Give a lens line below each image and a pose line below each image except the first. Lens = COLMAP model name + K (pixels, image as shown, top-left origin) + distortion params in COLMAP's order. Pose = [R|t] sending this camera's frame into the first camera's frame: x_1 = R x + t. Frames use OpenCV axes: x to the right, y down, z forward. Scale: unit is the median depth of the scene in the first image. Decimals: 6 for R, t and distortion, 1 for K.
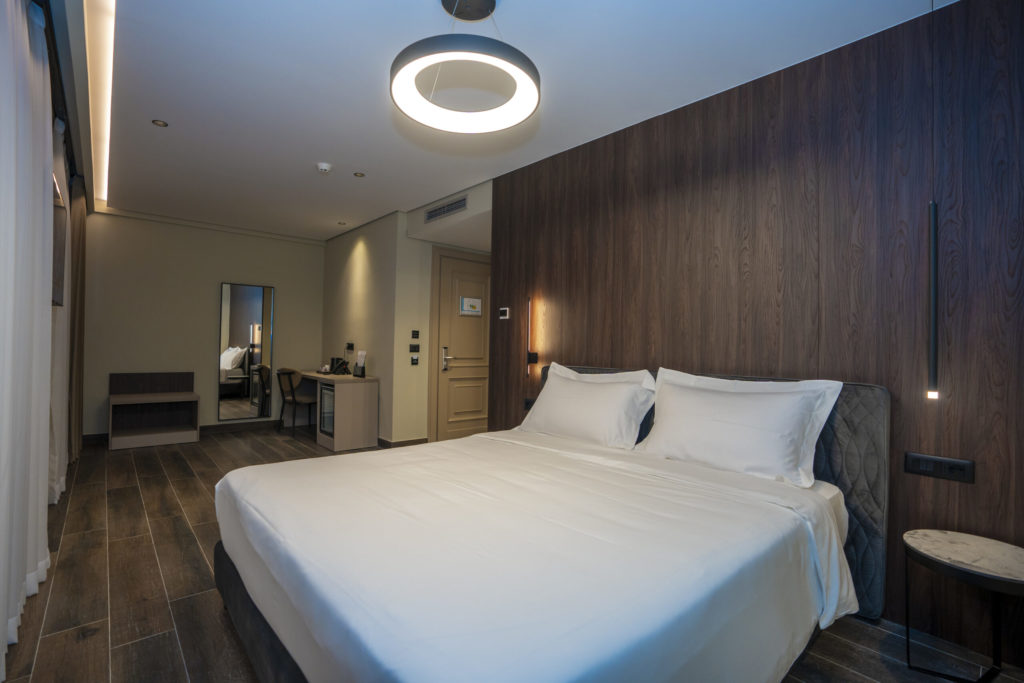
lens RADIAL K [[480.0, 0, 512.2], [0, 480.0, 344.1], [0, 0, 1]] dist [-0.003311, 0.004927]
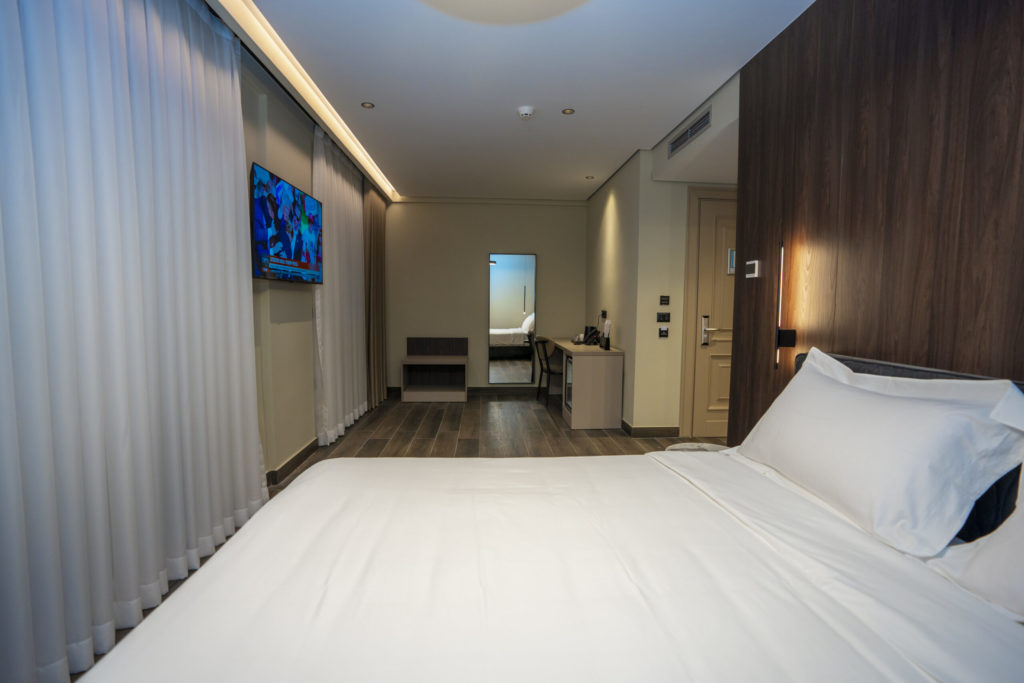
lens RADIAL K [[480.0, 0, 519.6], [0, 480.0, 339.1], [0, 0, 1]] dist [-0.003311, 0.004927]
pose [[0.799811, 0.033216, -0.599332, 0.128122], [0.006783, 0.997904, 0.064357, -0.011997], [0.600213, -0.055539, 0.797910, 0.260661]]
